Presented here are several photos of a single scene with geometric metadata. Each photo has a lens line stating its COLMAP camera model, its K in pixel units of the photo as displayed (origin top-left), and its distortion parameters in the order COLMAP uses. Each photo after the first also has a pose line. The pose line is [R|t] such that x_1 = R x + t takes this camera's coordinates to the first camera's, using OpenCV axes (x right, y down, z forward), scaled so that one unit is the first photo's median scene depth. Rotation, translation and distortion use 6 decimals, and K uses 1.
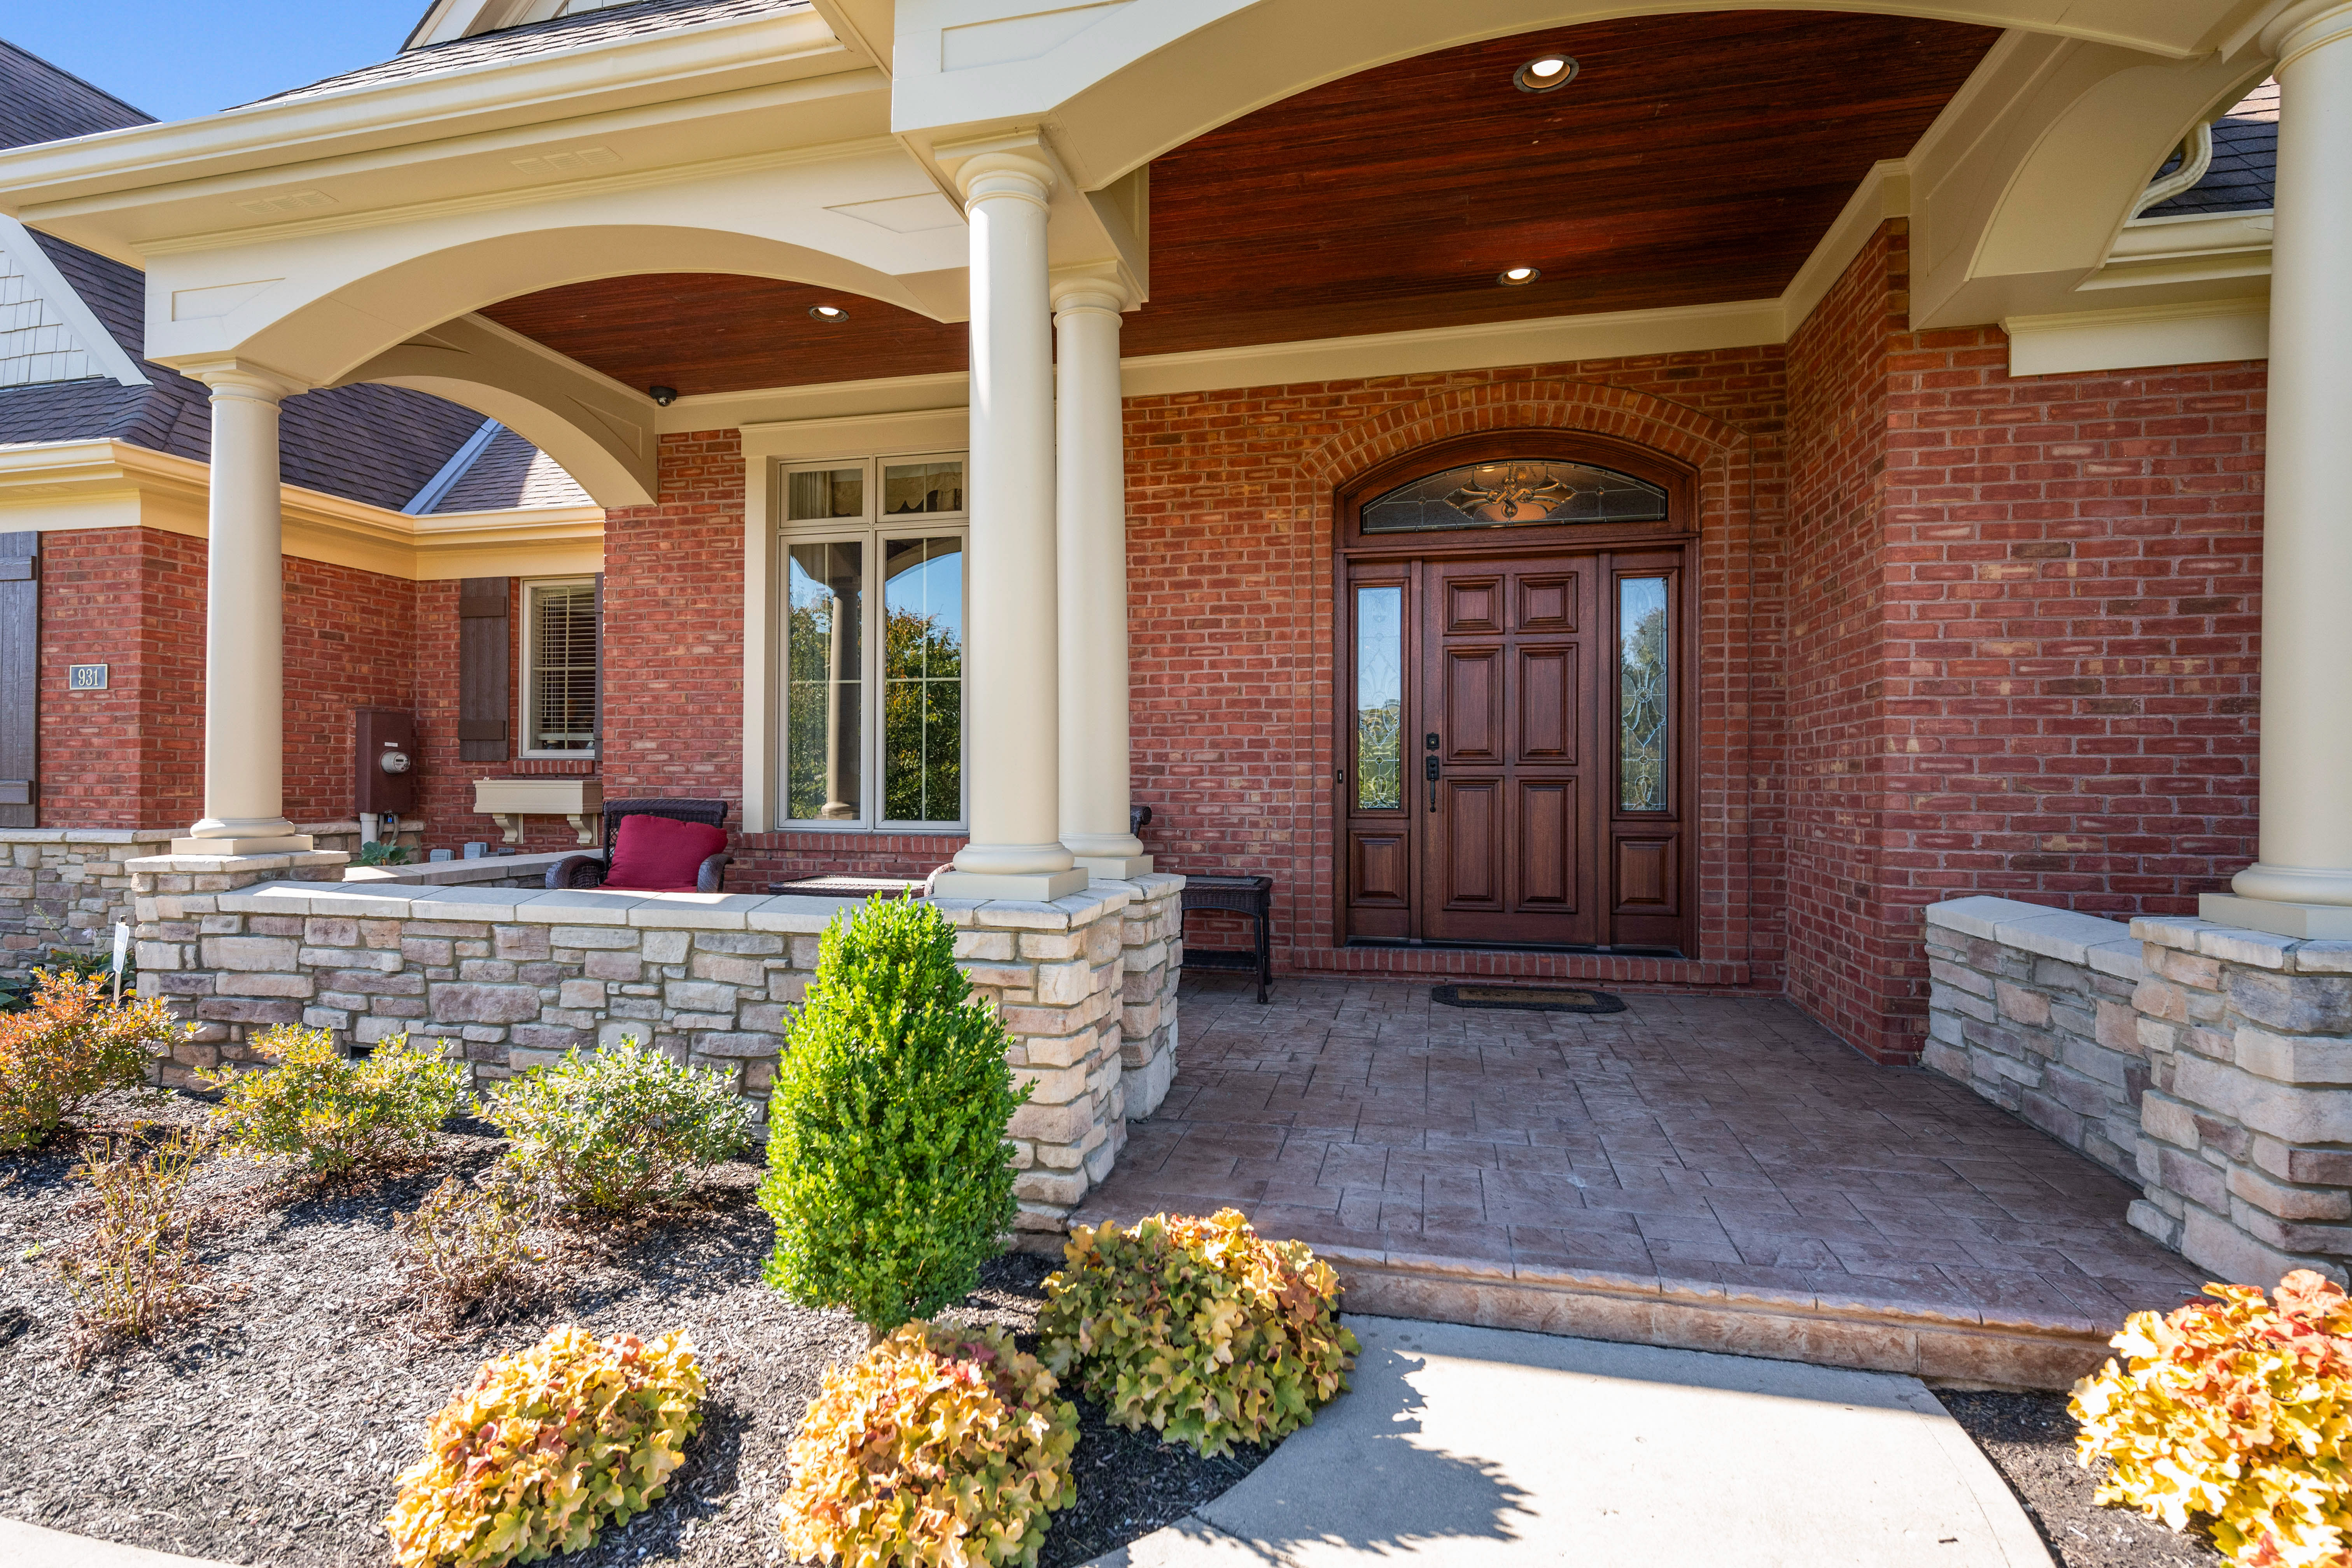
lens RADIAL K [[1172.3, 0, 1161.0], [0, 1172.3, 786.3], [0, 0, 1]] dist [0.001311, -0.000212]
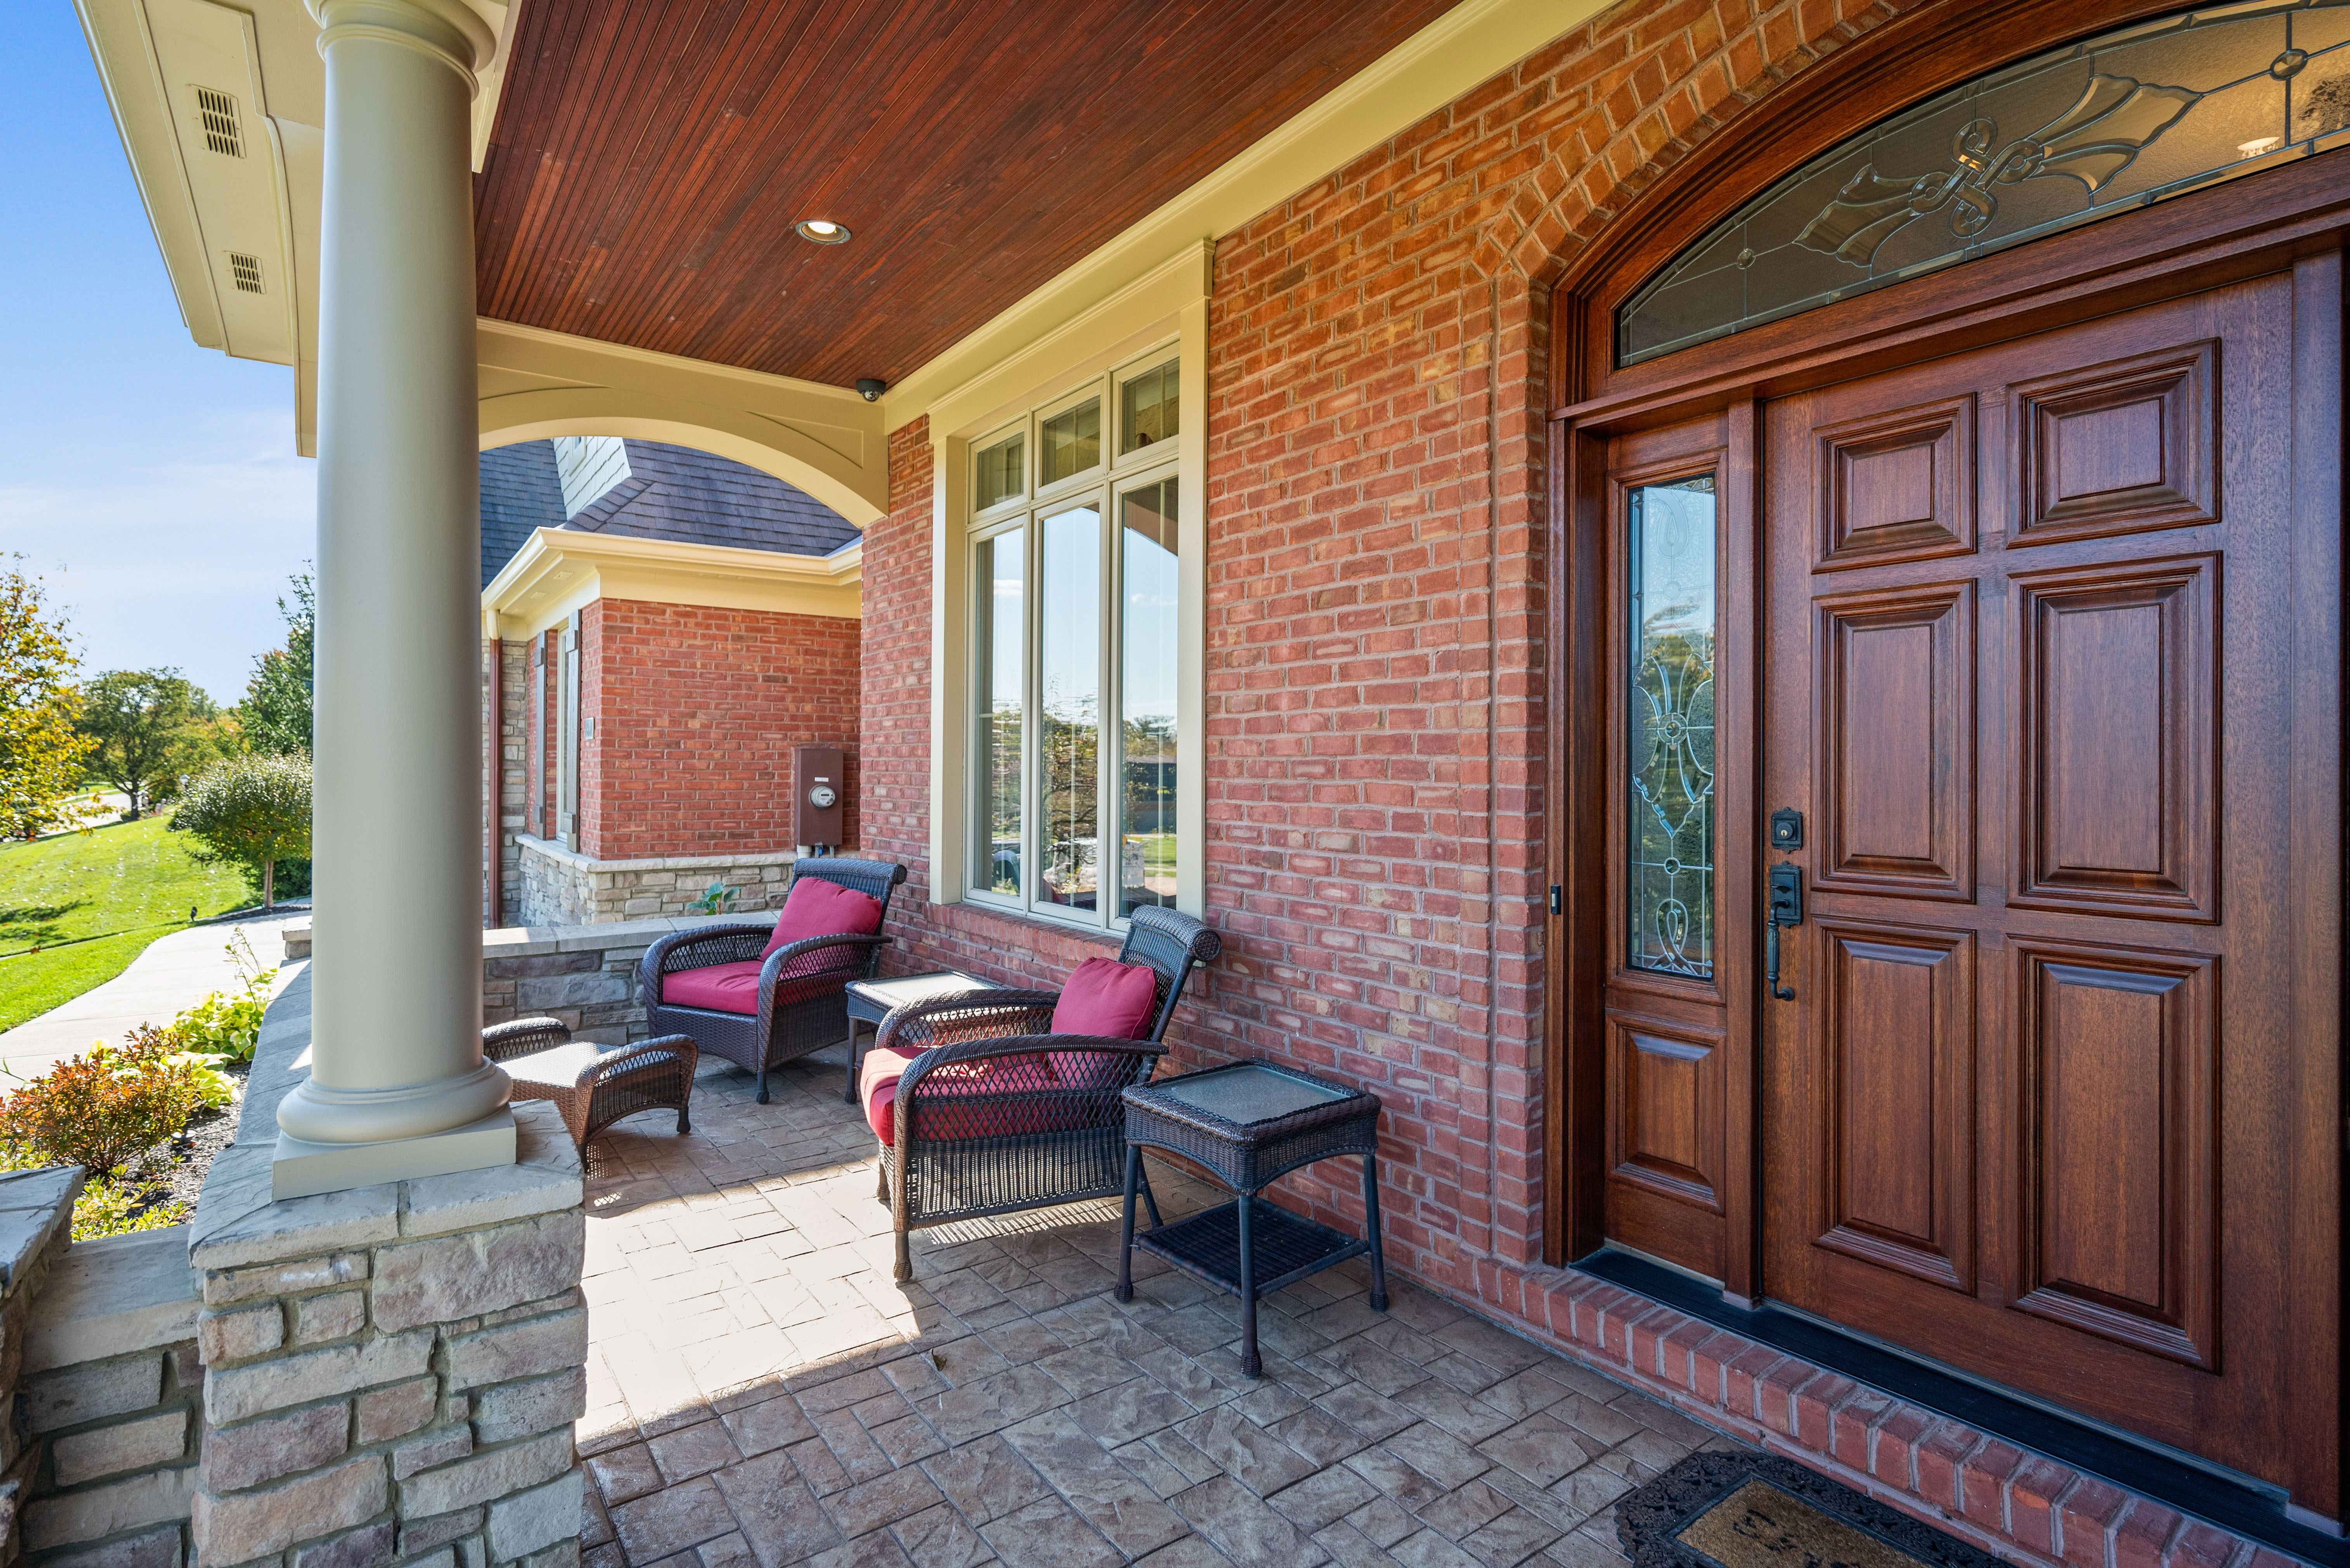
lens RADIAL K [[1171.3, 0, 1178.1], [0, 1171.3, 762.6], [0, 0, 1]] dist [0.001311, -0.000212]
pose [[0.755613, -0.001576, -0.655016, 0.341265], [-0.001705, 0.999989, -0.004373, -0.059882], [0.655016, 0.004421, 0.755602, 0.545096]]
